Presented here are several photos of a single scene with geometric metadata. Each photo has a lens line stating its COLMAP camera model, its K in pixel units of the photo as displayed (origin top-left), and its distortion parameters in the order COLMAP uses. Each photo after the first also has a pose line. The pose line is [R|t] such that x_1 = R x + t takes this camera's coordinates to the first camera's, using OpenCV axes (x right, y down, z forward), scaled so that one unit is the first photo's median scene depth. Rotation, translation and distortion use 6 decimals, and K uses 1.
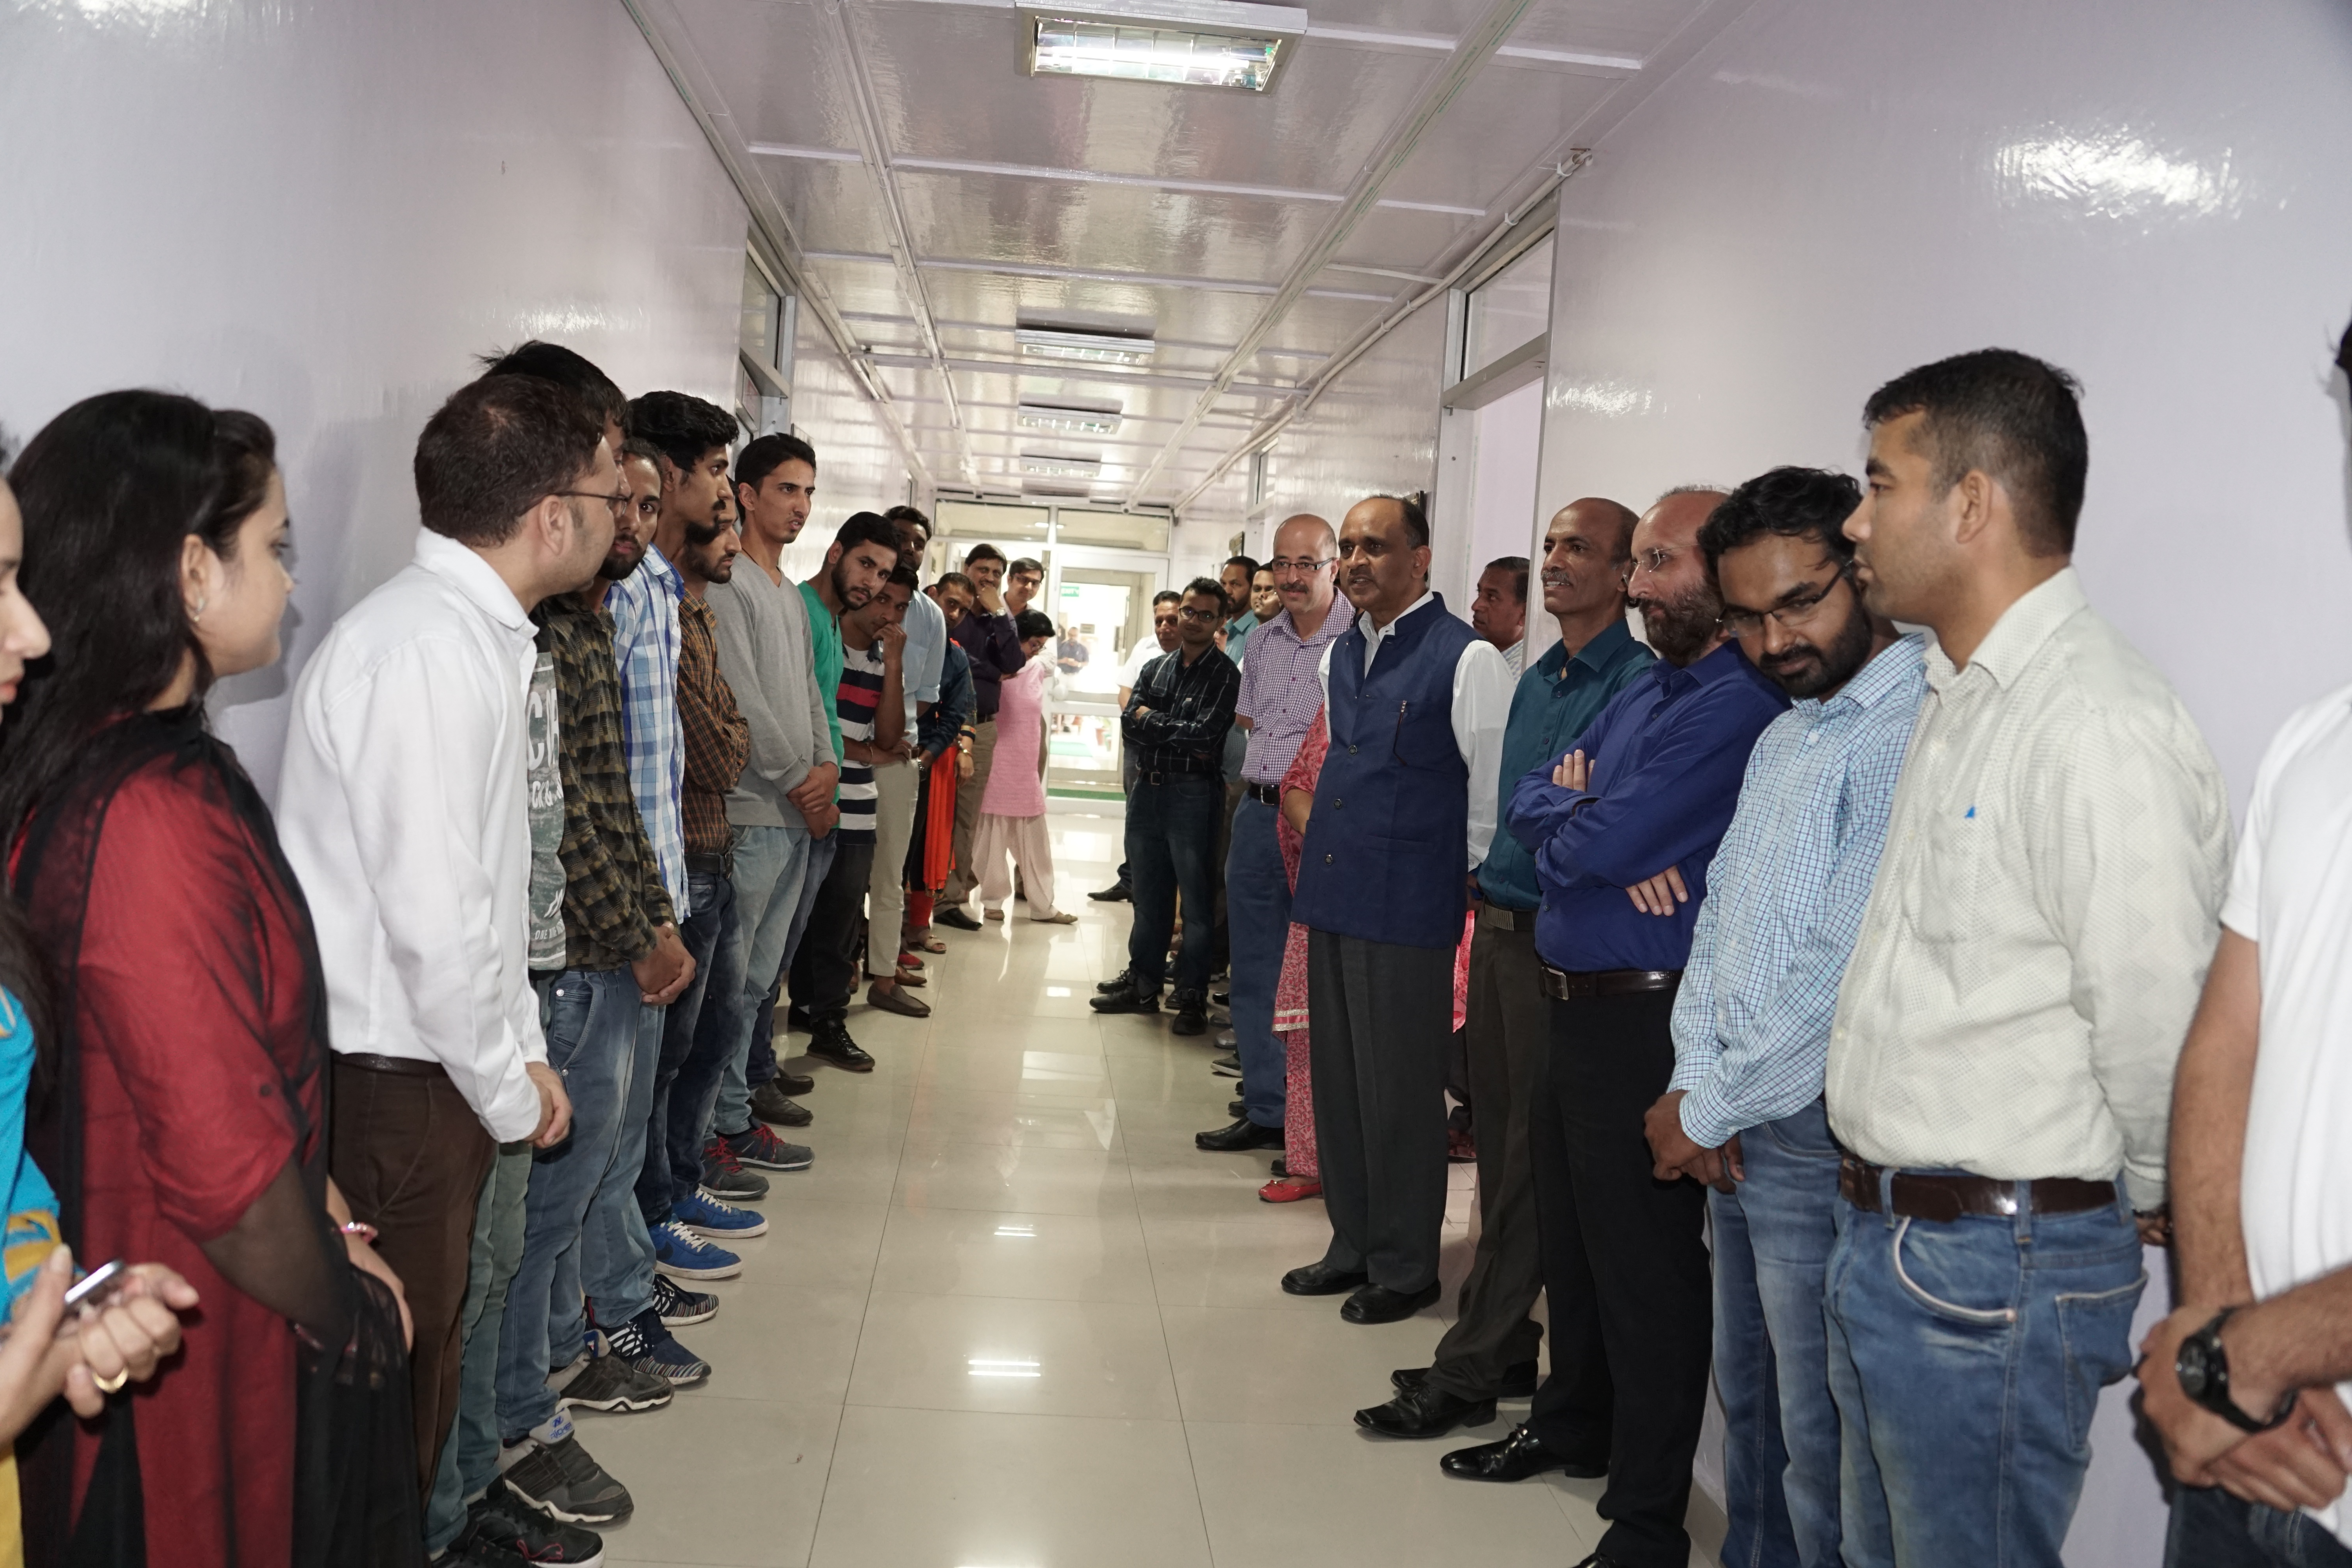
lens RADIAL K [[1862.3, 0, 1198.4], [0, 1862.3, 783.6], [0, 0, 1]] dist [0.010306, 0.000536]
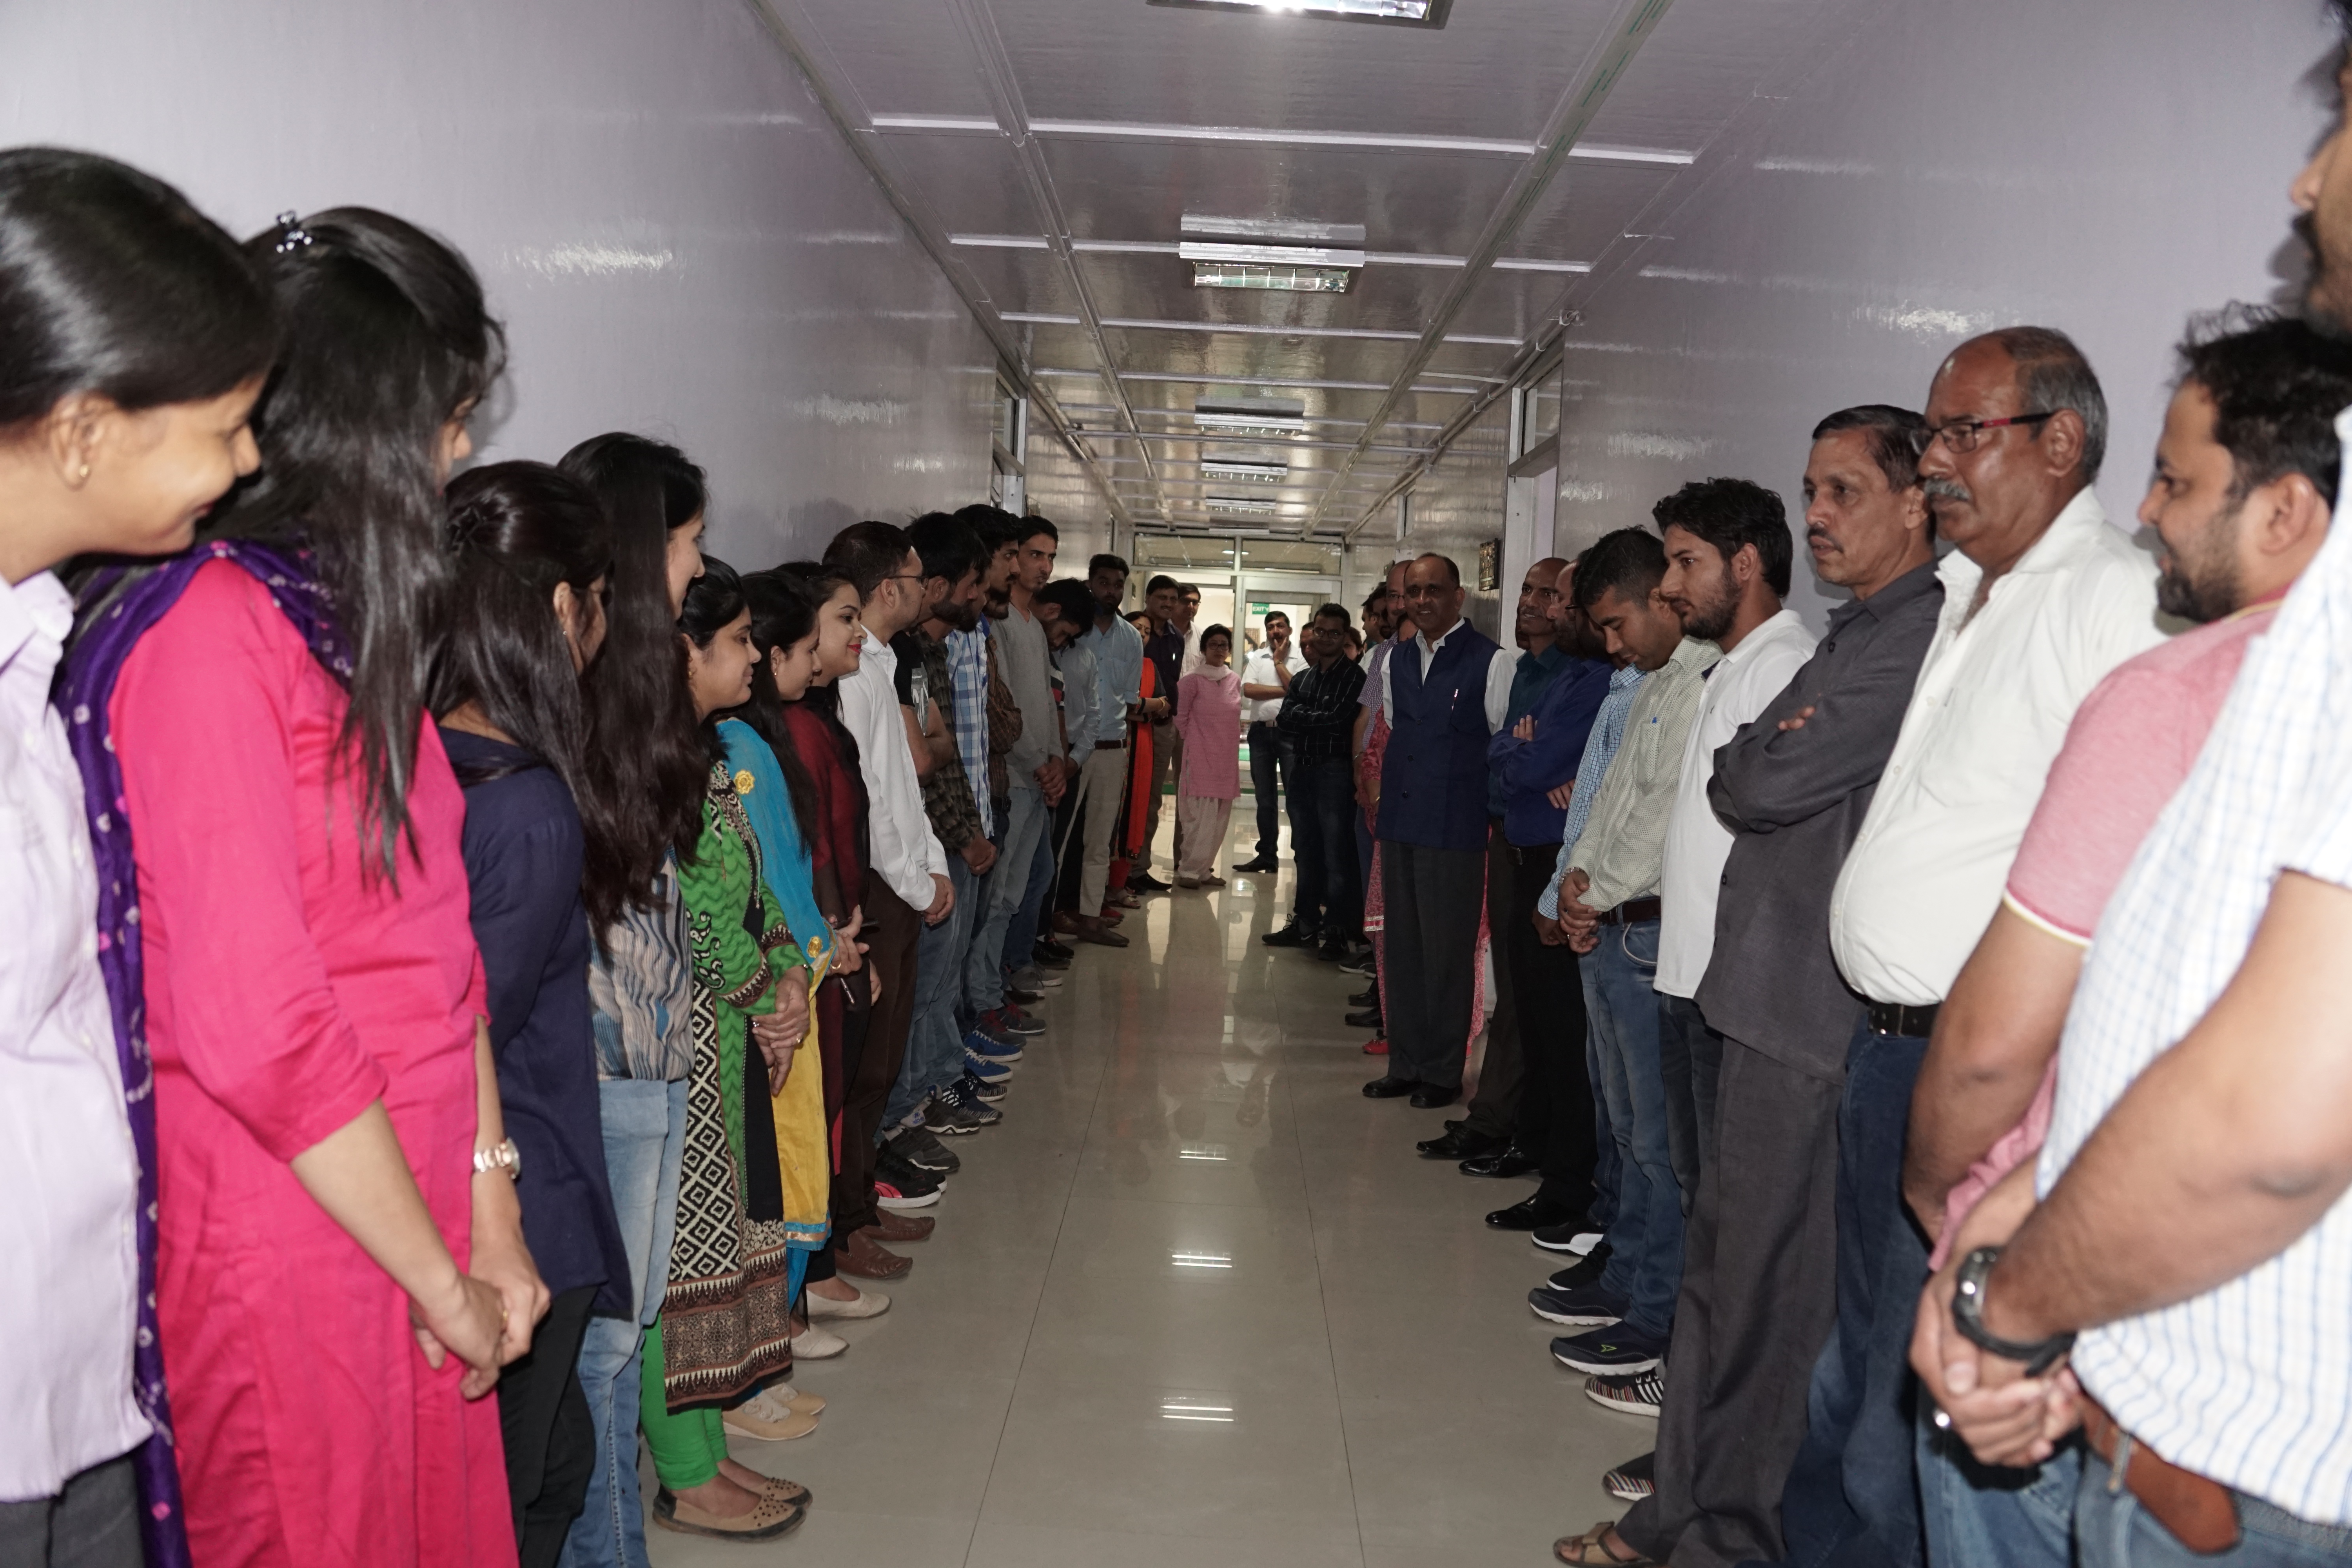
lens RADIAL K [[1862.3, 0, 1173.4], [0, 1862.3, 801.7], [0, 0, 1]] dist [0.010306, 0.000536]
pose [[0.992551, -0.012450, -0.121194, 0.042138], [0.012634, 0.999920, 0.000747, 0.022531], [0.121175, -0.002272, 0.992629, -0.289372]]
